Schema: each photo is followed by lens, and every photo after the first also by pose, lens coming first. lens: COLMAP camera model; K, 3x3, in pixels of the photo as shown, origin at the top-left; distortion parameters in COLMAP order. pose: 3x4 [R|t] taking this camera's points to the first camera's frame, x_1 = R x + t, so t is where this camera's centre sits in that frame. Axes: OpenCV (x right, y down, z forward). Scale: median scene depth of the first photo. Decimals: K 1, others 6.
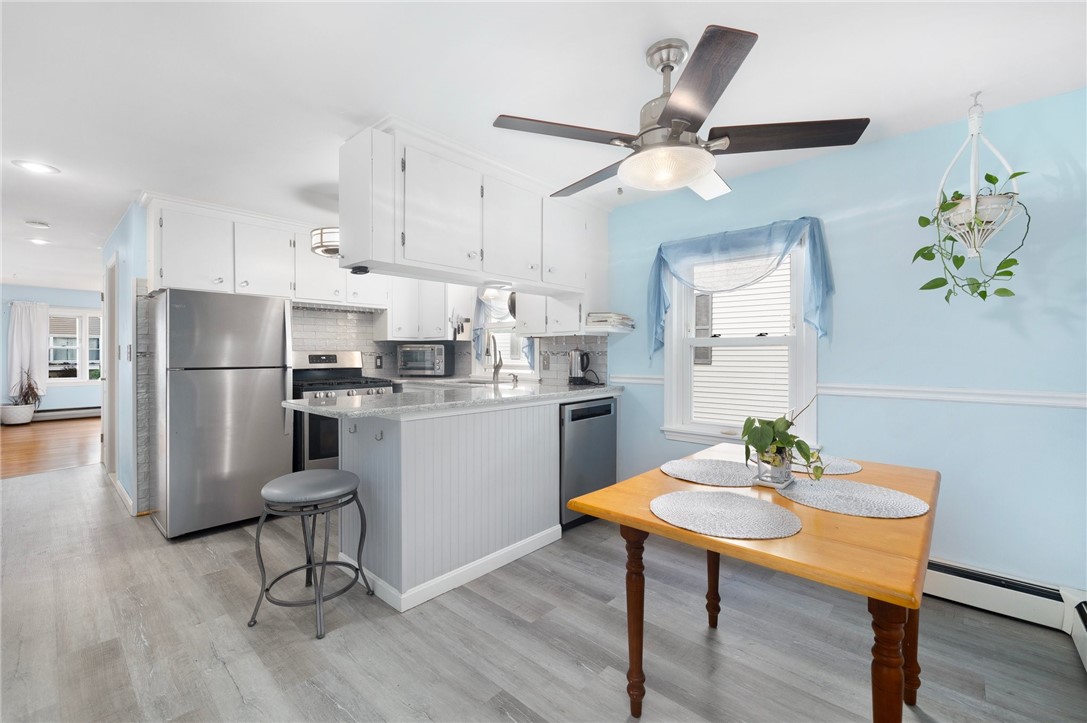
lens RADIAL K [[465.8, 0, 545.3], [0, 465.8, 360.1], [0, 0, 1]] dist [-0.009870, 0.000223]
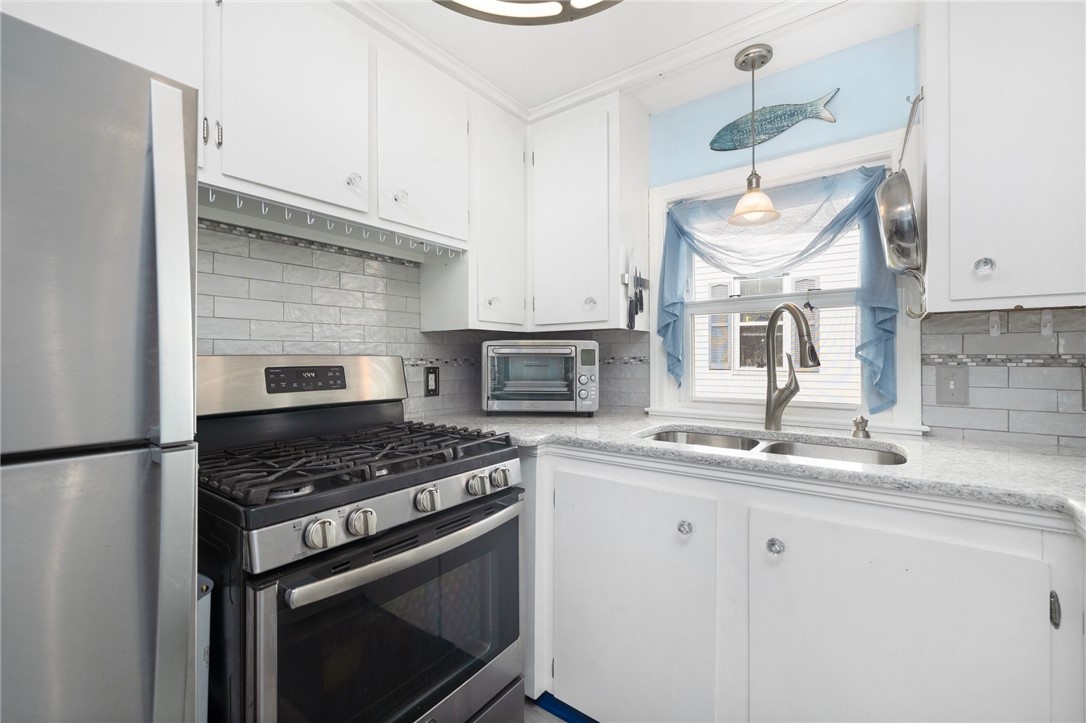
lens RADIAL K [[465.4, 0, 543.5], [0, 465.4, 361.1], [0, 0, 1]] dist [-0.009870, 0.000223]
pose [[0.994275, -0.004013, 0.106779, -0.313008], [0.004671, 0.999972, -0.005916, -0.011640], [-0.106752, 0.006381, 0.994265, 0.585366]]
